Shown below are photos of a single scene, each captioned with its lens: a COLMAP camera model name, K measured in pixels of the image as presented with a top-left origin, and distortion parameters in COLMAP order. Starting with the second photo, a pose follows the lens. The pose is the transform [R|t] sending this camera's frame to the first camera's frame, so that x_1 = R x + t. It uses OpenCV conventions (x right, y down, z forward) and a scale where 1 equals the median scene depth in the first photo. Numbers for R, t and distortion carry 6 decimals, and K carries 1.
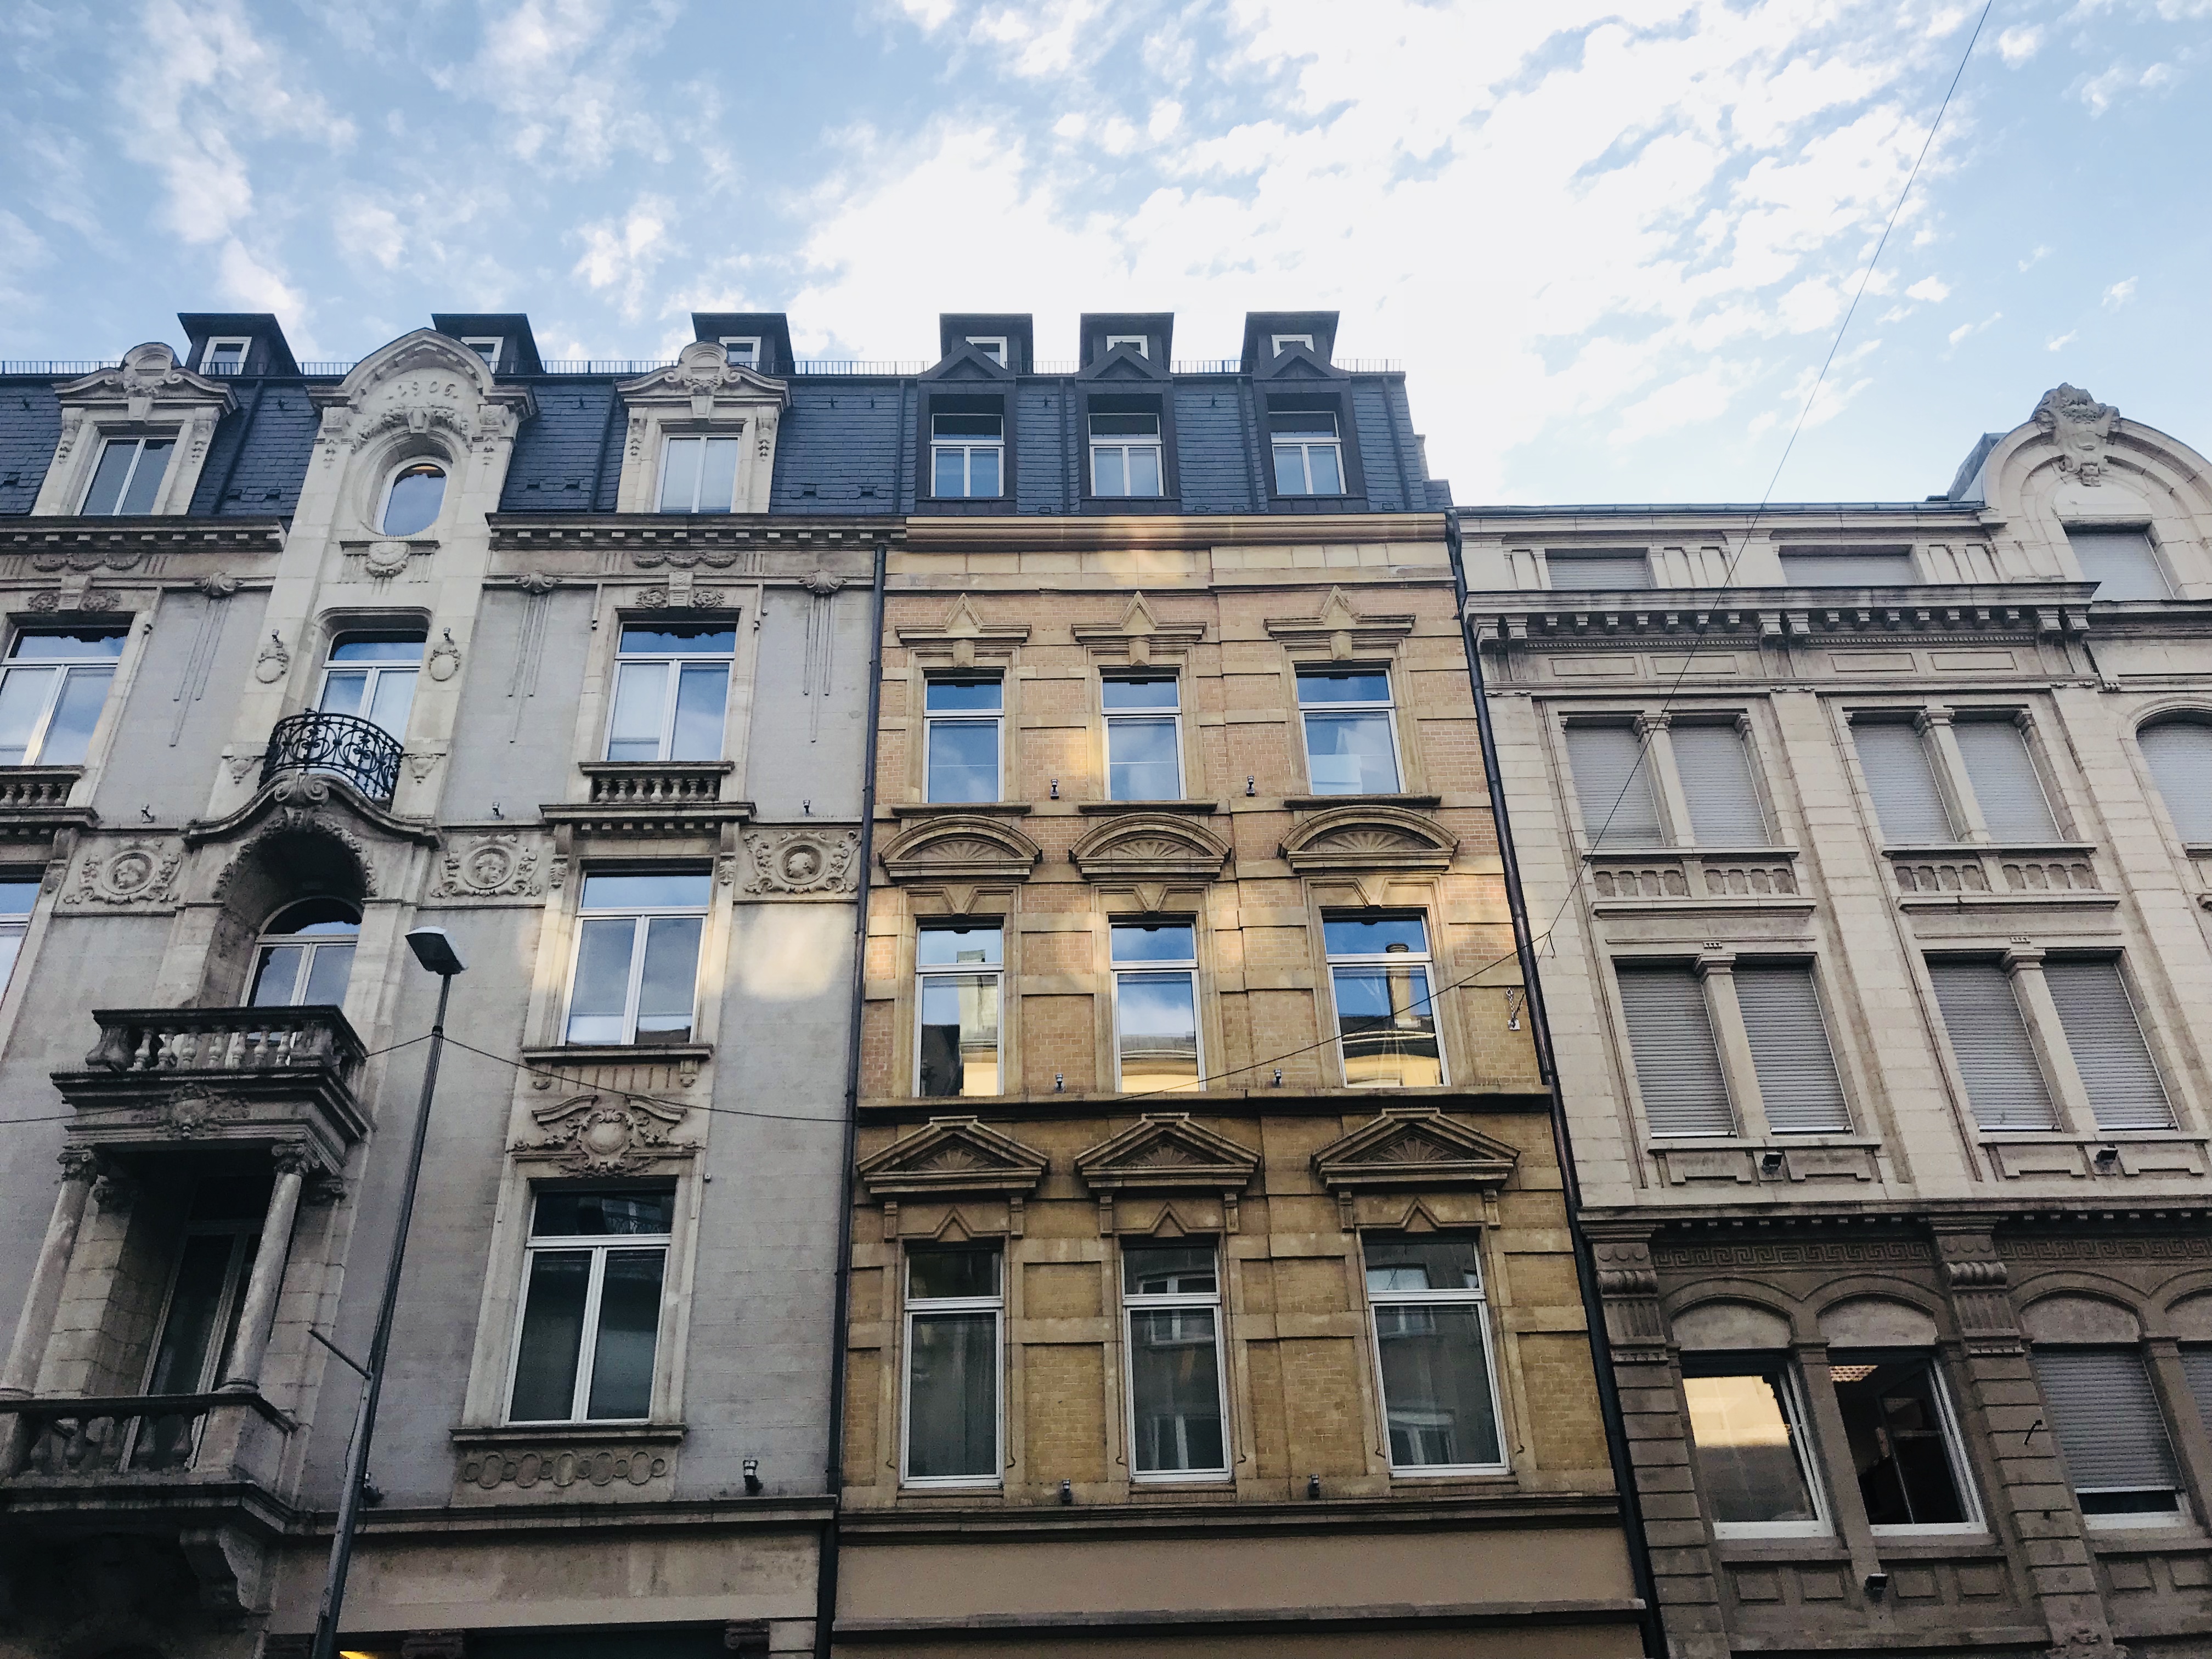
lens RADIAL K [[1783.3, 0, 1106.0], [0, 1783.3, 829.5], [0, 0, 1]] dist [0.062480, -0.083923]
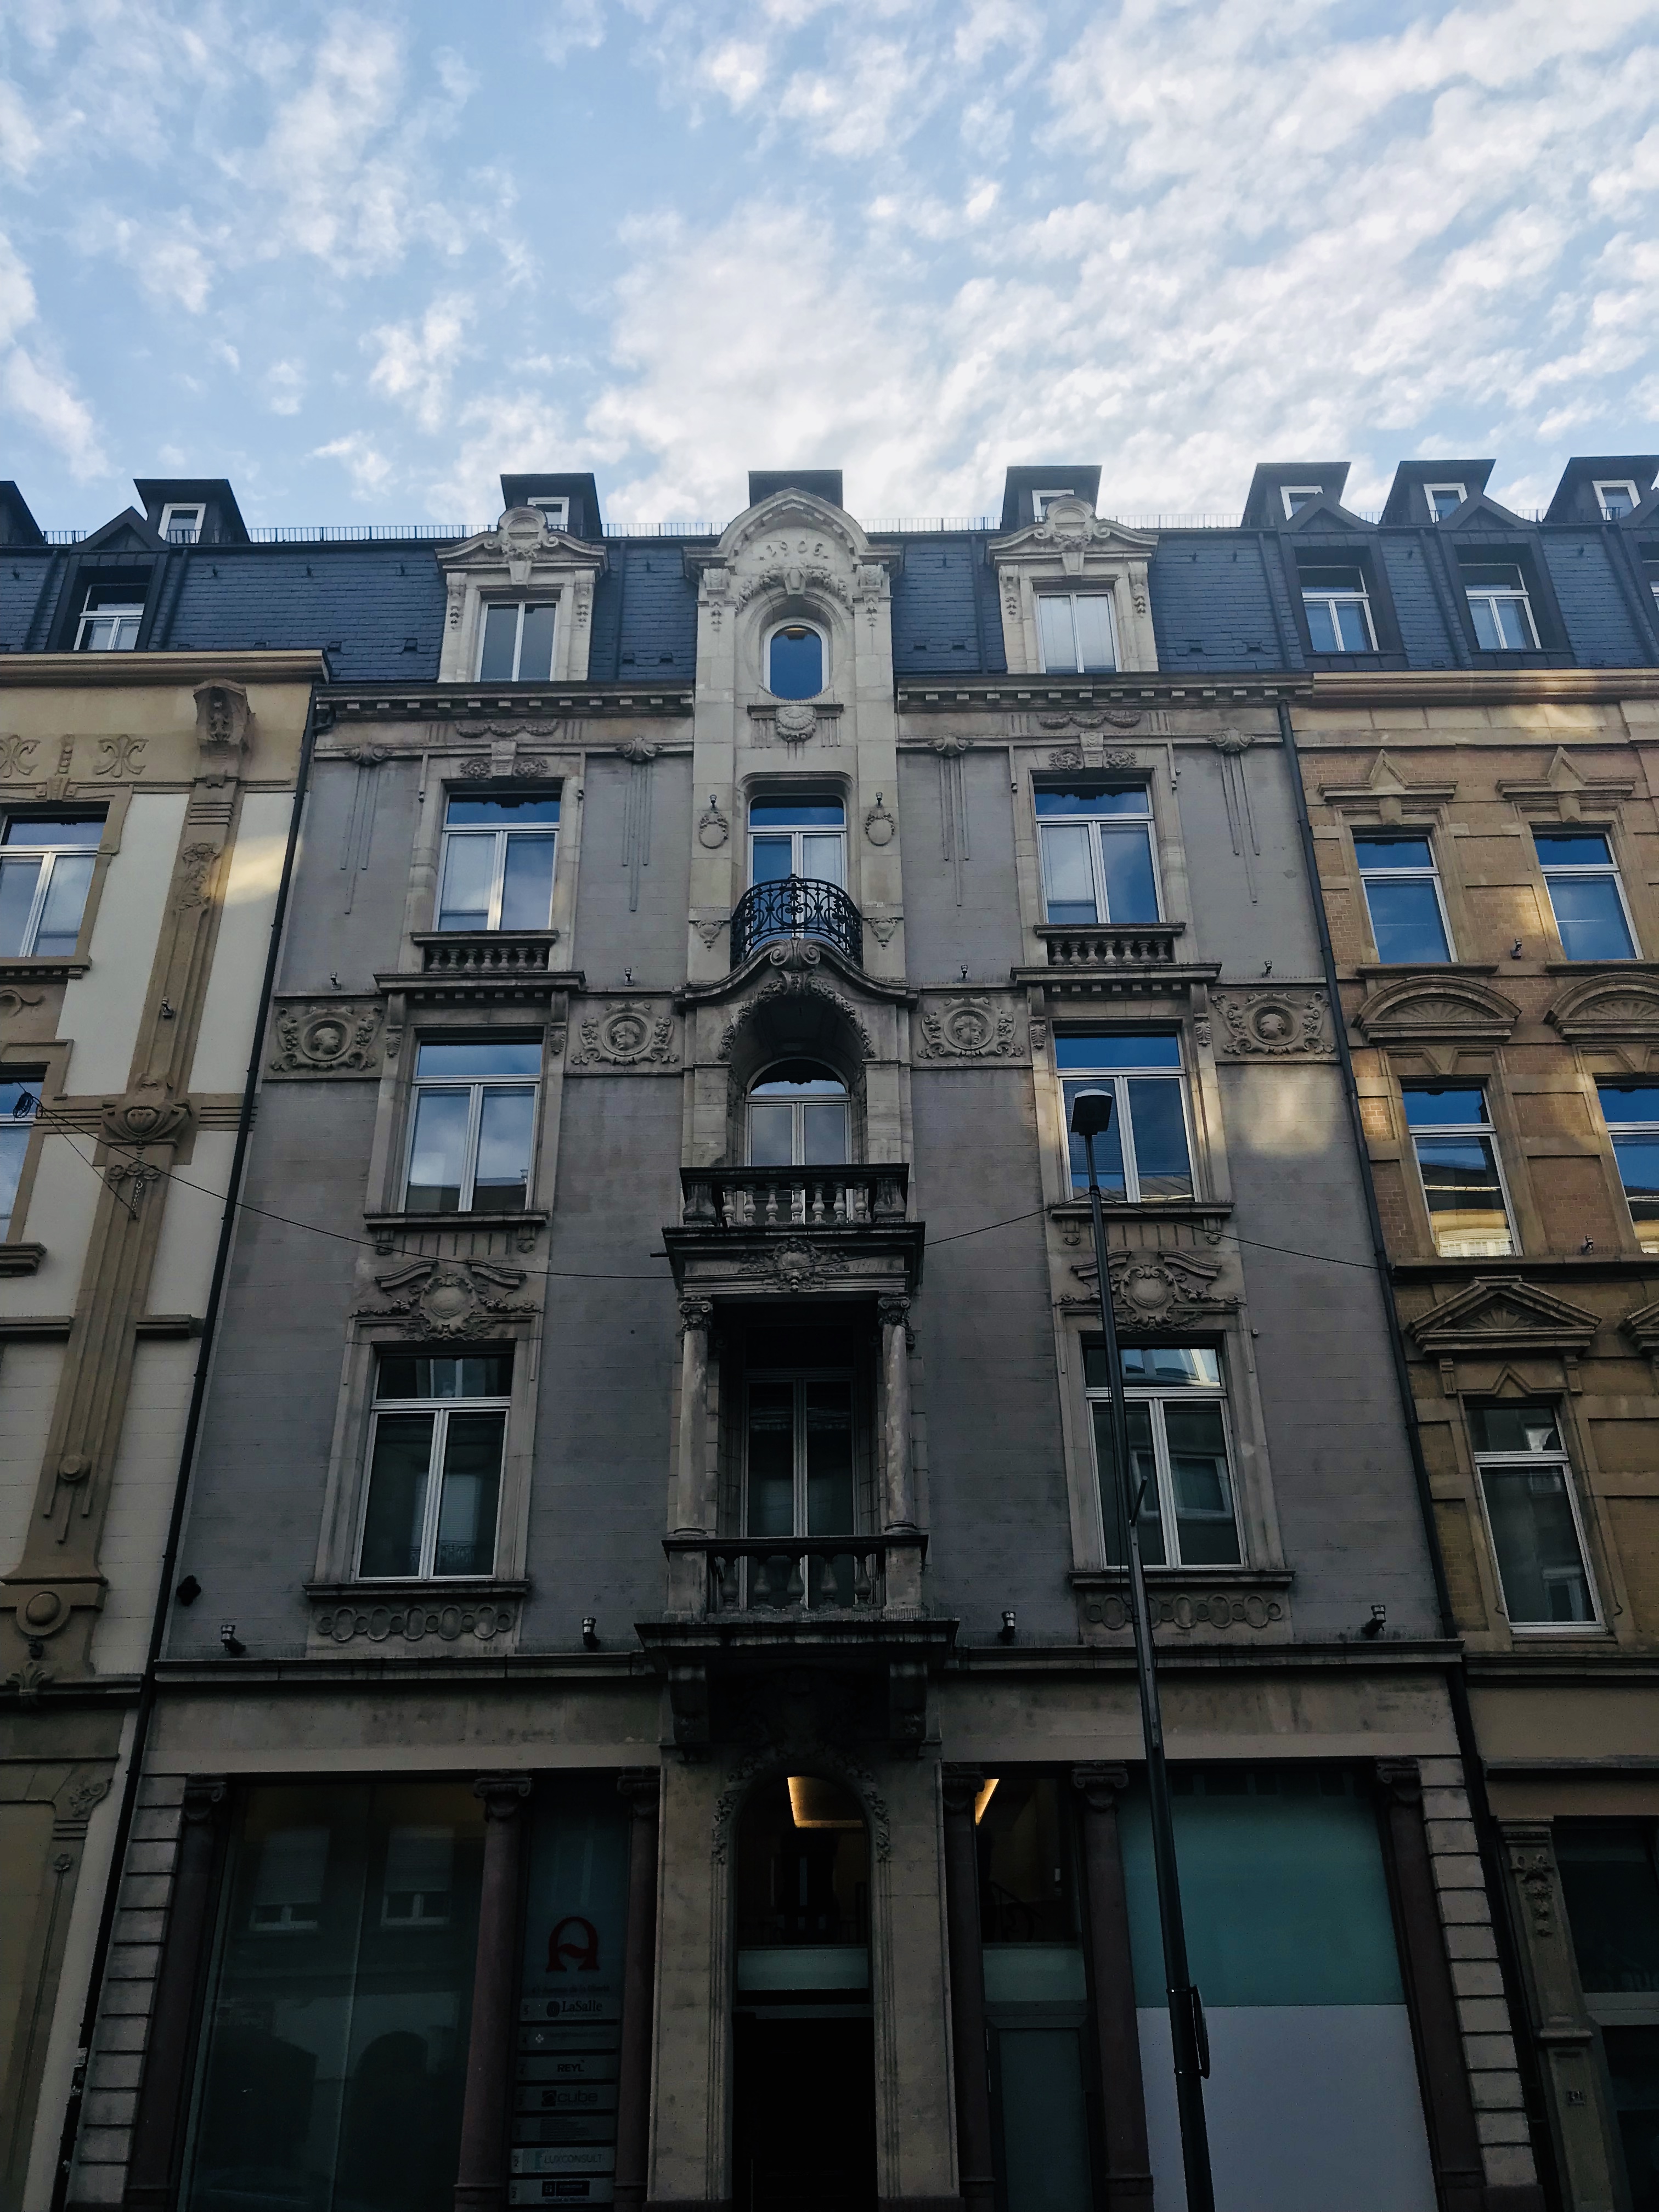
lens RADIAL K [[1778.1, 0, 829.5], [0, 1778.1, 1106.0], [0, 0, 1]] dist [0.146241, -0.401341]
pose [[0.999602, -0.000709, -0.028207, -0.379617], [0.002386, 0.998227, 0.059481, 0.004143], [0.028115, -0.059525, 0.997831, -0.011539]]
